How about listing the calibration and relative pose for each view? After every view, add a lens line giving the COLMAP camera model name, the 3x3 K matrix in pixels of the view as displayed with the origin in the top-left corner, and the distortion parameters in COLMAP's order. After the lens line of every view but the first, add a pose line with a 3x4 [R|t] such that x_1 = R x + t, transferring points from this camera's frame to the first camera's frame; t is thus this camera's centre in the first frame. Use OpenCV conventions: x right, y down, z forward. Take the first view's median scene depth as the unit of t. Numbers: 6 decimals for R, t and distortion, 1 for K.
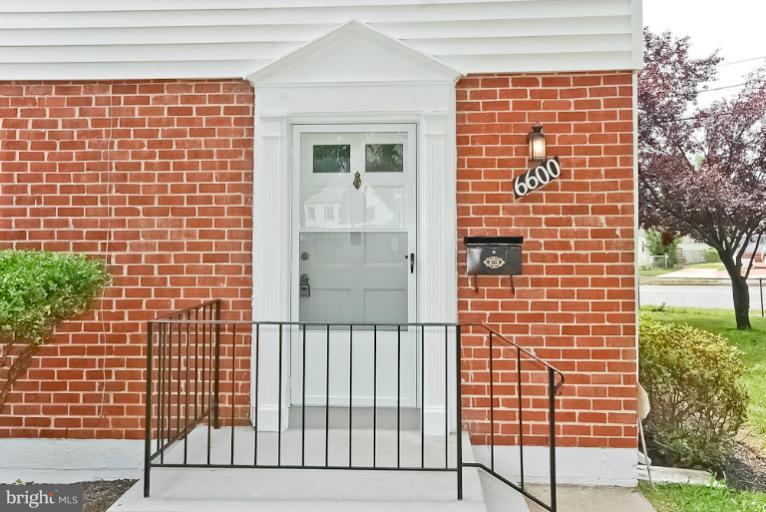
lens RADIAL K [[632.0, 0, 383.0], [0, 632.0, 211.8], [0, 0, 1]] dist [0.005317, 0.001339]
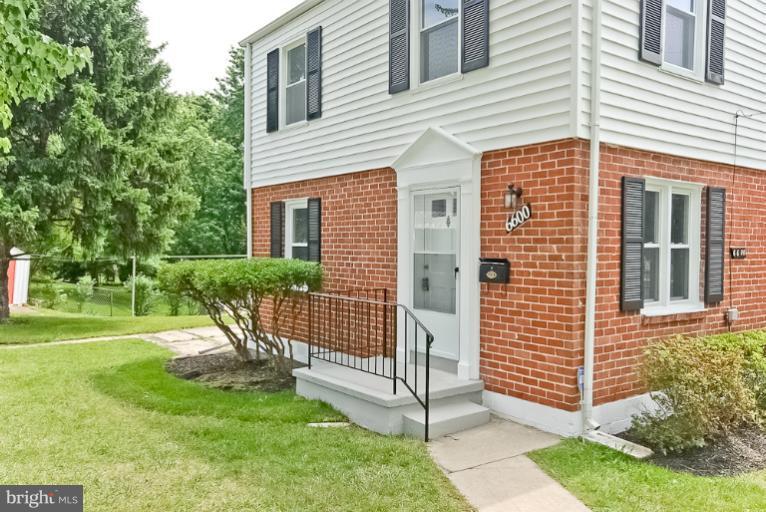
lens RADIAL K [[618.0, 0, 383.0], [0, 618.0, 256.0], [0, 0, 1]] dist [0.003765, 0.002336]
pose [[0.651982, 0.019512, -0.757984, 1.122722], [0.027814, 0.998381, 0.049625, -0.047317], [0.757724, -0.053437, 0.650383, -0.175662]]
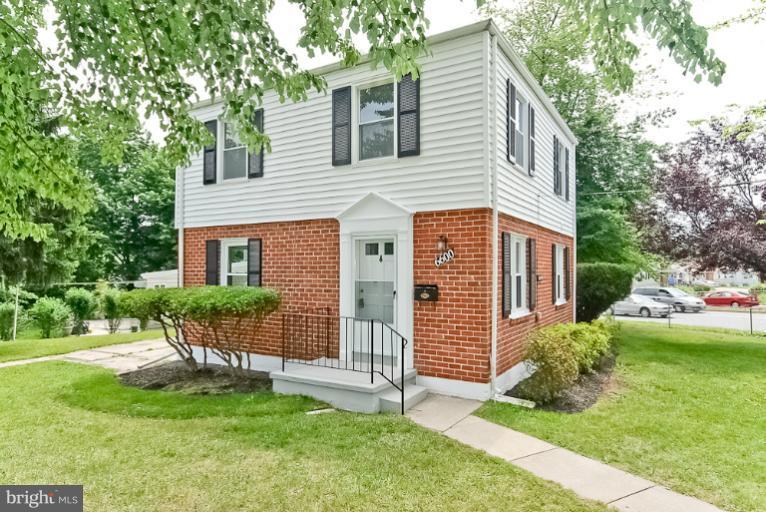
lens RADIAL K [[467.6, 0, 383.0], [0, 467.6, 256.0], [0, 0, 1]] dist [0.003317, 0.001255]
pose [[0.887795, -0.011000, -0.460108, 0.801211], [0.018763, 0.999748, 0.012302, -0.084955], [0.459856, -0.019555, 0.887778, -0.549251]]
